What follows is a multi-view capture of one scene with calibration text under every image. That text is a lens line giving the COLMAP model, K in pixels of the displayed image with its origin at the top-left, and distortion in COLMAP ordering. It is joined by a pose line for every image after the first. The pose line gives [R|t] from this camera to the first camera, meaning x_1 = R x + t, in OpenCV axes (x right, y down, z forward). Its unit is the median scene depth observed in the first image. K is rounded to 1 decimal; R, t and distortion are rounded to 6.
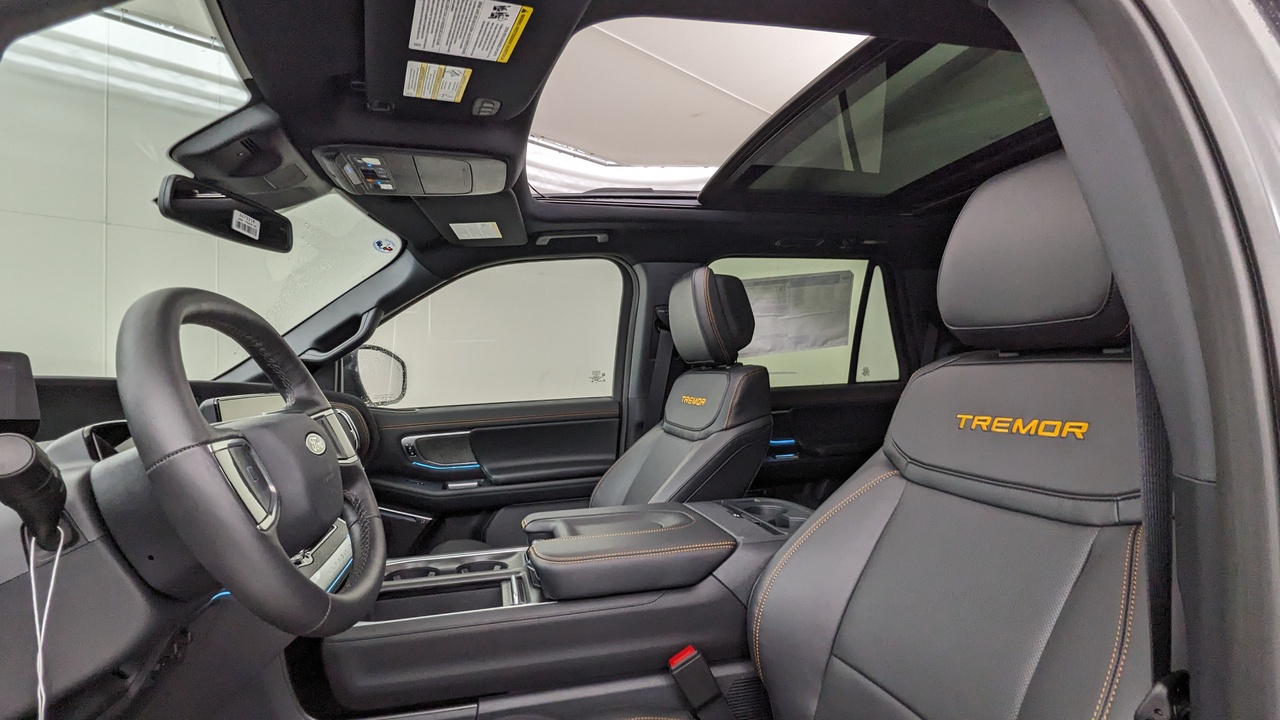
lens RADIAL K [[618.4, 0, 645.3], [0, 618.4, 359.5], [0, 0, 1]] dist [-0.003170, 0.001626]
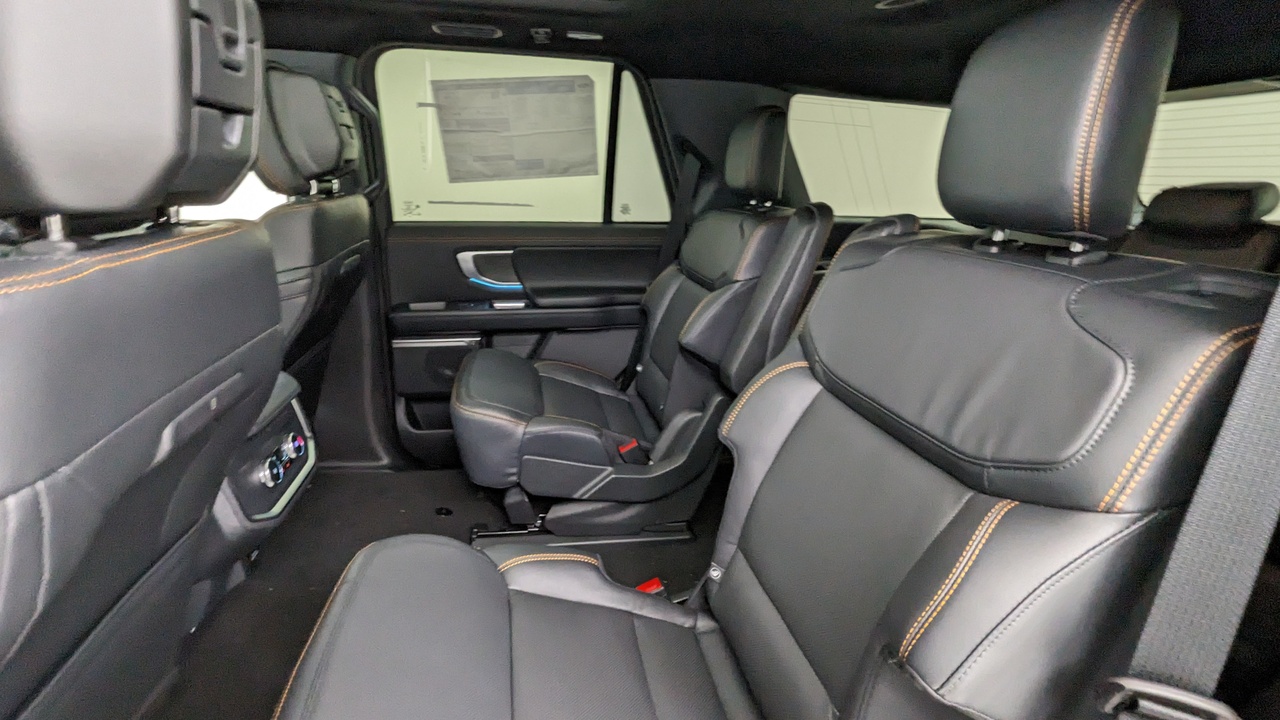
lens RADIAL K [[618.4, 0, 639.0], [0, 618.4, 371.0], [0, 0, 1]] dist [-0.003170, 0.001626]
pose [[0.996064, 0.070687, -0.053480, 0.783765], [-0.052392, 0.956185, 0.288037, -0.023972], [0.071497, -0.284101, 0.956125, 0.244479]]
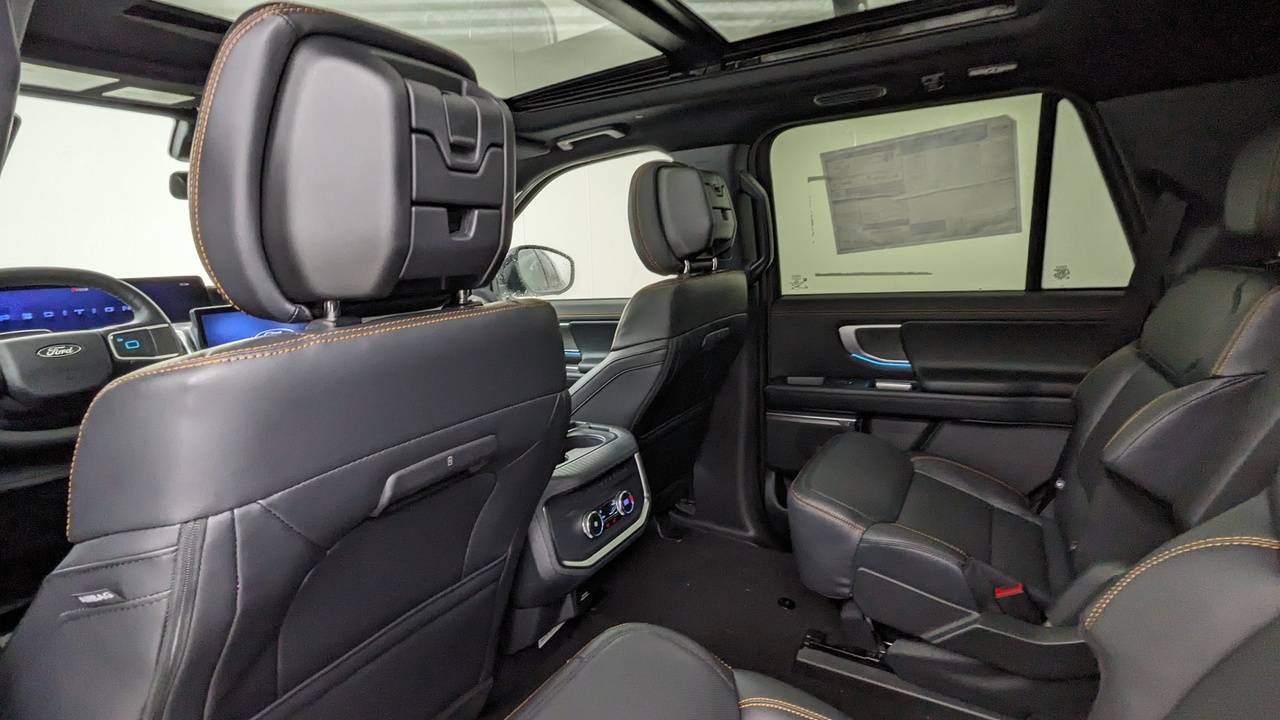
lens RADIAL K [[618.4, 0, 642.0], [0, 618.4, 364.8], [0, 0, 1]] dist [-0.003170, 0.001626]
pose [[0.709661, 0.113460, -0.695348, 0.907867], [0.020544, 0.983196, 0.181395, -0.021641], [0.704244, -0.143014, 0.695404, 0.413520]]
